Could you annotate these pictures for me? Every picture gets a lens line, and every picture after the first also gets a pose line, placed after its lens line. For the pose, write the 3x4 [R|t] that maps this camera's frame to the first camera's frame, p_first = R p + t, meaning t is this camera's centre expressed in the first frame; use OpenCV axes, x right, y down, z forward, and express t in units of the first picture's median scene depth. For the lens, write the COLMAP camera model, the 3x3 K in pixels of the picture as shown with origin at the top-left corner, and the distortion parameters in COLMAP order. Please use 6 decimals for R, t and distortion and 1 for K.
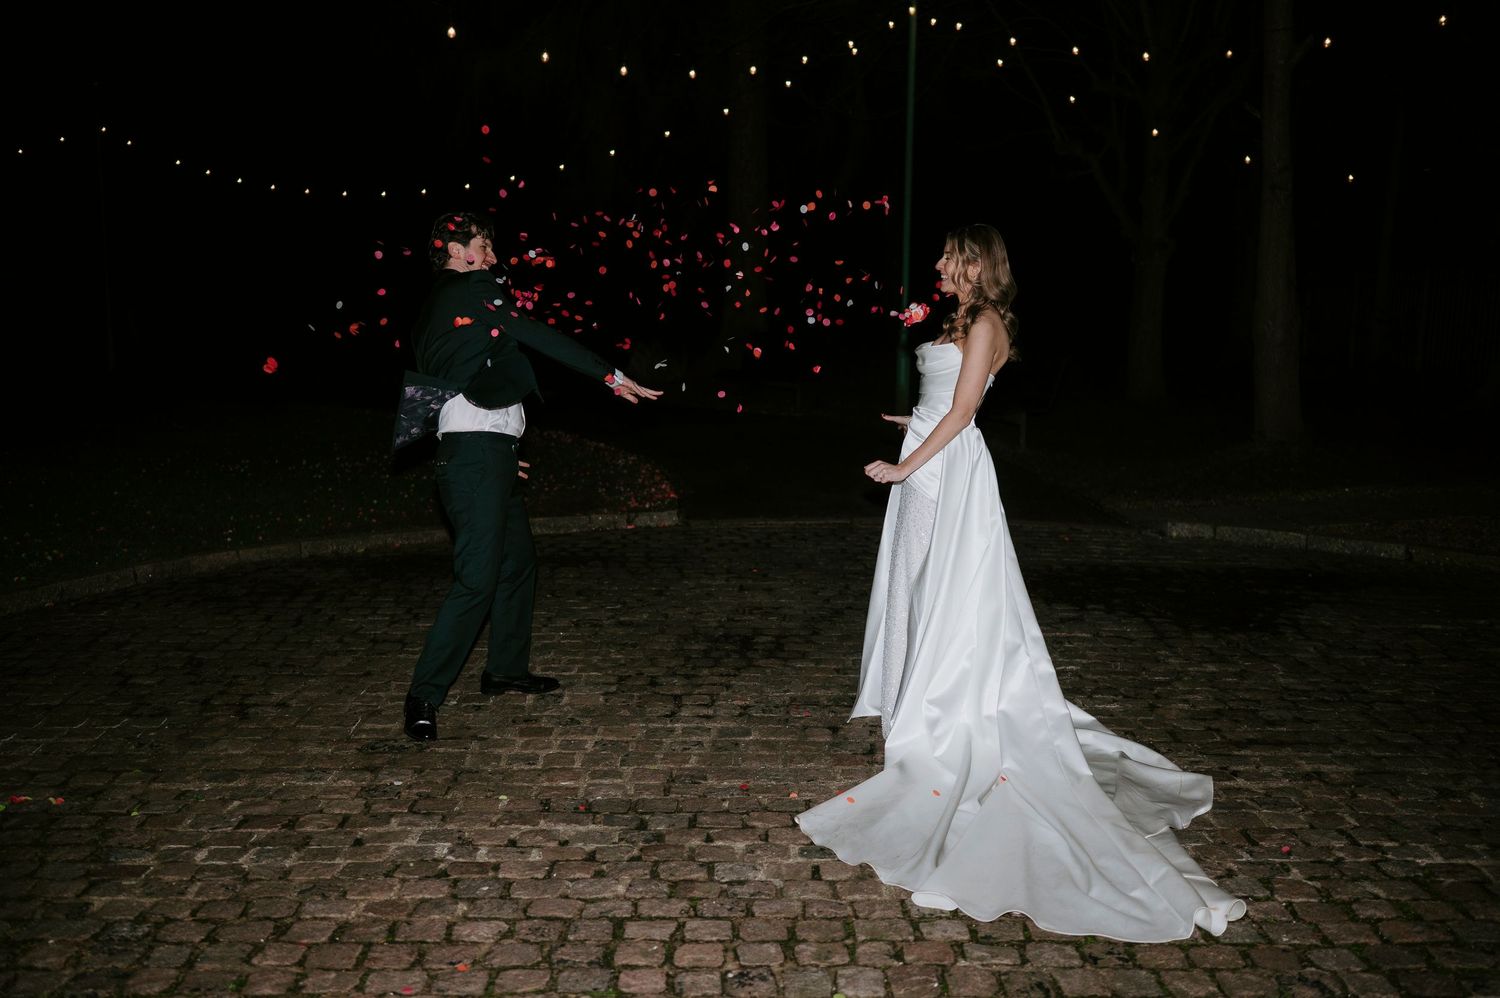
lens RADIAL K [[1421.4, 0, 747.7], [0, 1421.4, 502.9], [0, 0, 1]] dist [-0.001312, 0.008402]
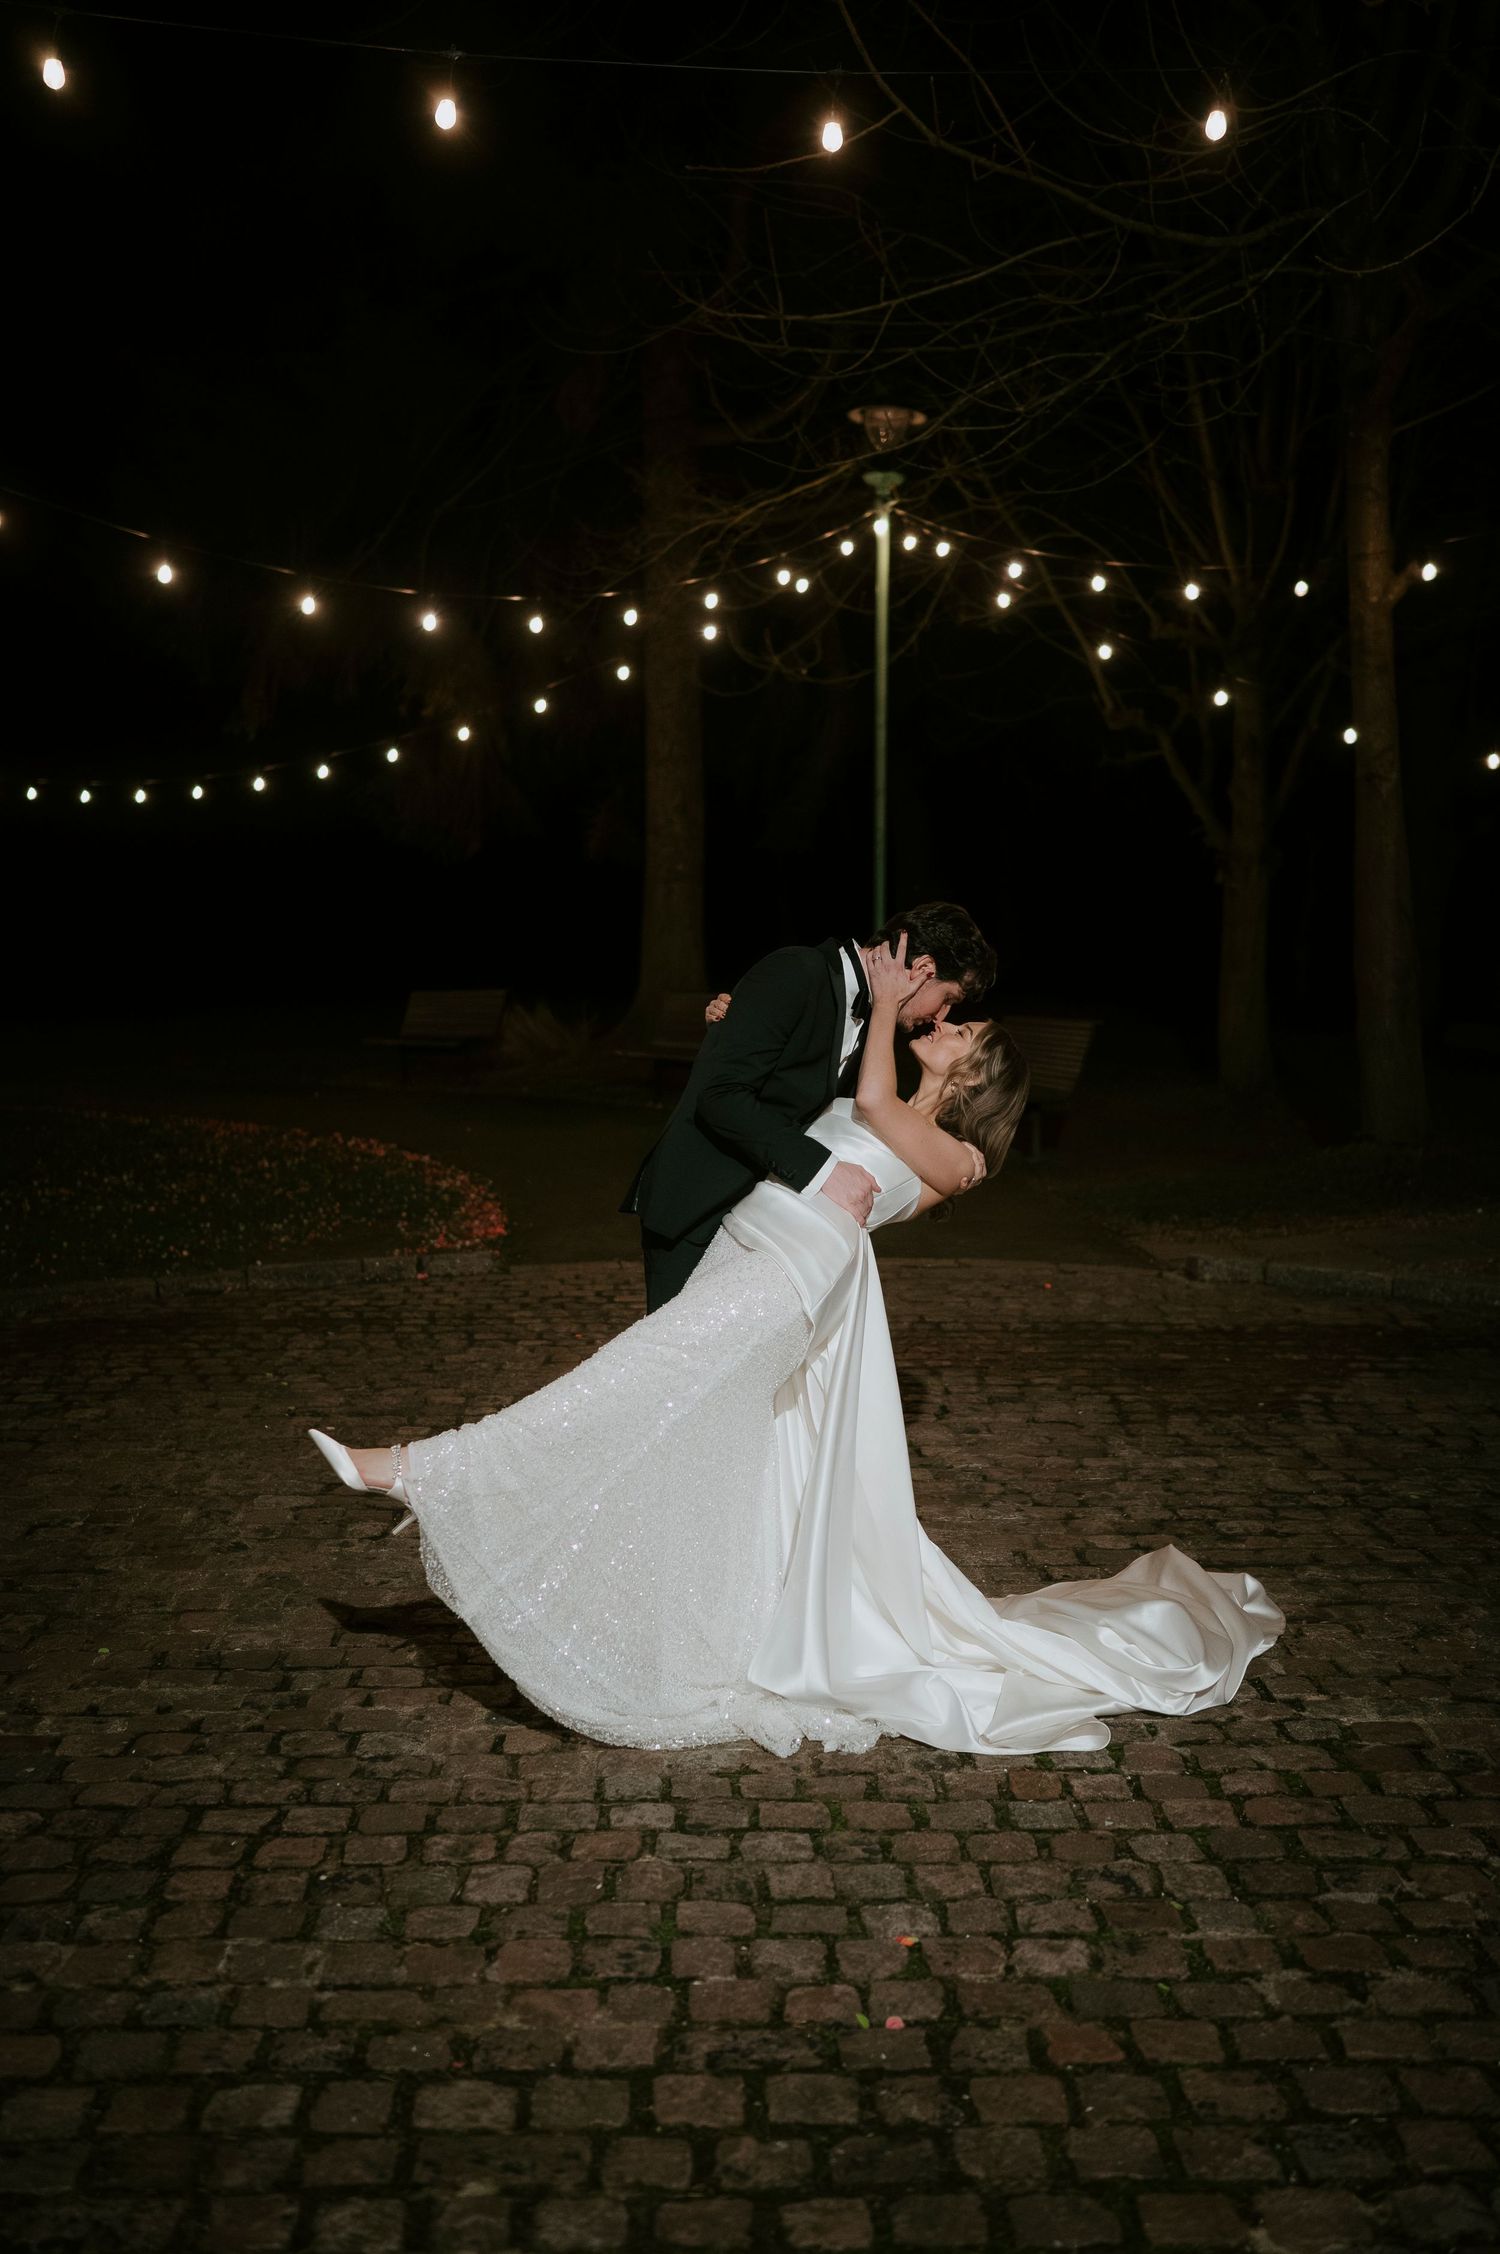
lens RADIAL K [[2133.7, 0, 746.2], [0, 2133.7, 1136.3], [0, 0, 1]] dist [0.006250, -0.006108]
pose [[0.999933, -0.011493, 0.000988, 0.161955], [0.011529, 0.998639, -0.050862, 0.008257], [-0.000402, 0.050870, 0.998705, -0.089169]]
